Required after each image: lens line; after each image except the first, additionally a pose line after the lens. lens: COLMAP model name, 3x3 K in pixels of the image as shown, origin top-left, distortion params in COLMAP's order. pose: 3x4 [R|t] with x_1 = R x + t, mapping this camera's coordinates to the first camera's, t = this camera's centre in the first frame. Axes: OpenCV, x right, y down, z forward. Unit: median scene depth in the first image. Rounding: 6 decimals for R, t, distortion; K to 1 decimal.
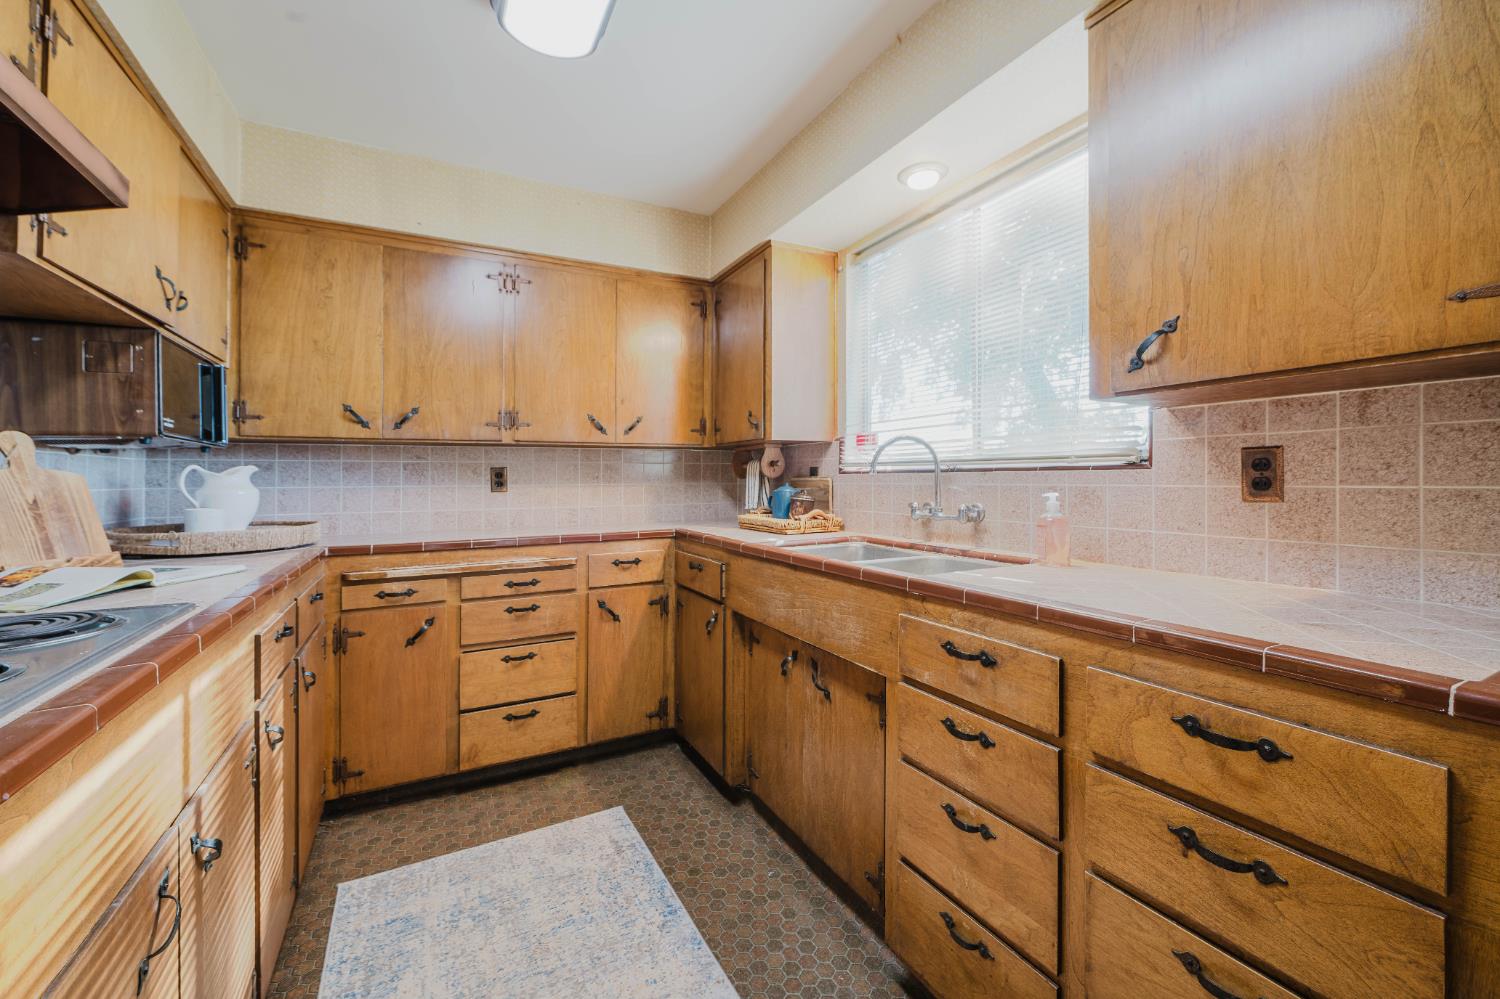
lens RADIAL K [[598.2, 0, 739.4], [0, 598.2, 479.6], [0, 0, 1]] dist [-0.002409, -0.000283]
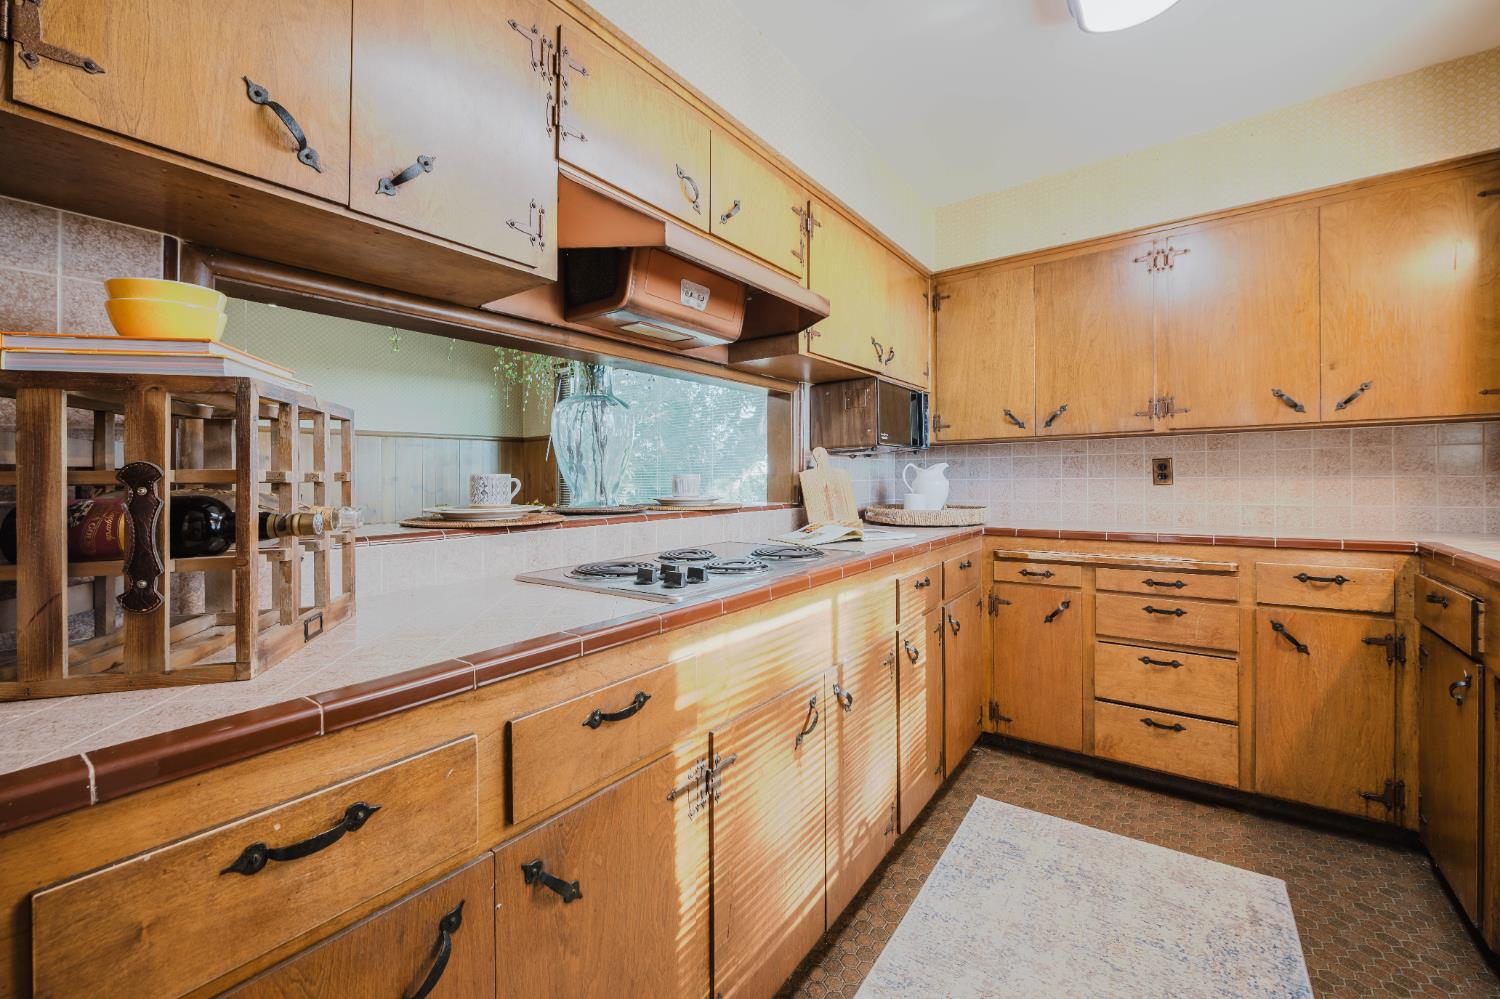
lens RADIAL K [[598.2, 0, 741.3], [0, 598.2, 477.2], [0, 0, 1]] dist [-0.002409, -0.000283]
pose [[0.432694, 0.000038, -0.901541, 0.192339], [0.007938, 0.999961, 0.003852, -0.000067], [0.901506, -0.008823, 0.432677, 0.009749]]
